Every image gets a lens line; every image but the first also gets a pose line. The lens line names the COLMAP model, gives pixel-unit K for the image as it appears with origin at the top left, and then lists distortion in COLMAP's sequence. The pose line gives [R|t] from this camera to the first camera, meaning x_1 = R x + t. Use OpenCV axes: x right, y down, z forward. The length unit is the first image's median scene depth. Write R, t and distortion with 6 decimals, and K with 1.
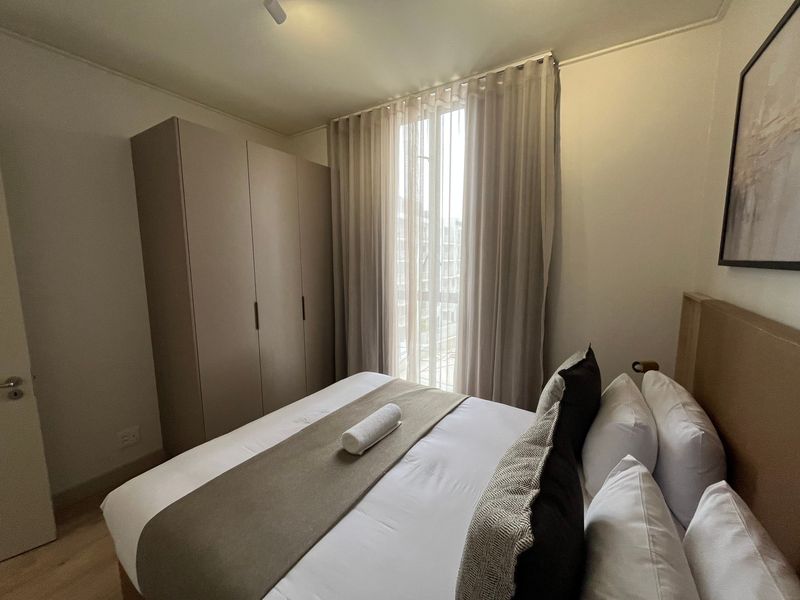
lens RADIAL K [[319.4, 0, 398.4], [0, 319.4, 300.7], [0, 0, 1]] dist [0.001057, 0.000177]
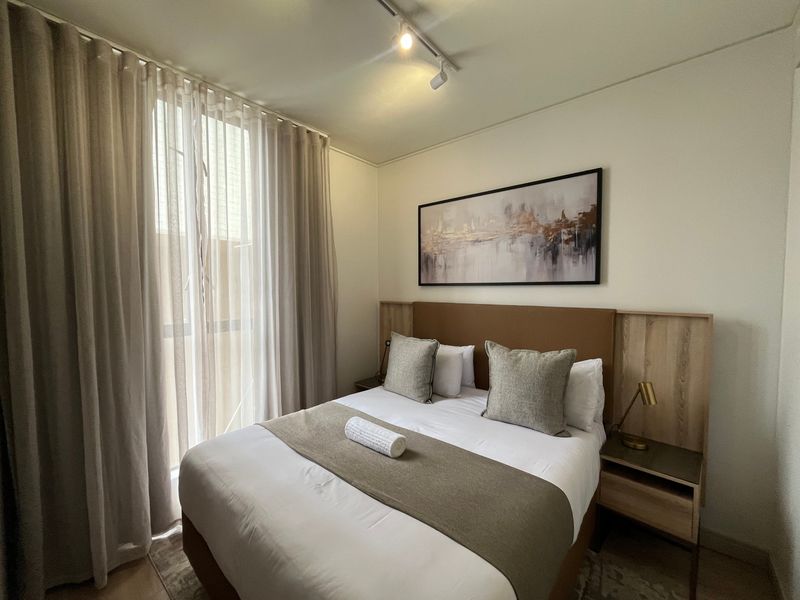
lens RADIAL K [[319.4, 0, 398.4], [0, 319.4, 300.7], [0, 0, 1]] dist [0.001057, 0.000177]
pose [[0.155707, -0.044492, 0.986801, -1.214162], [0.129241, 0.991315, 0.024302, -0.076296], [-0.979312, 0.123751, 0.160105, 0.770987]]
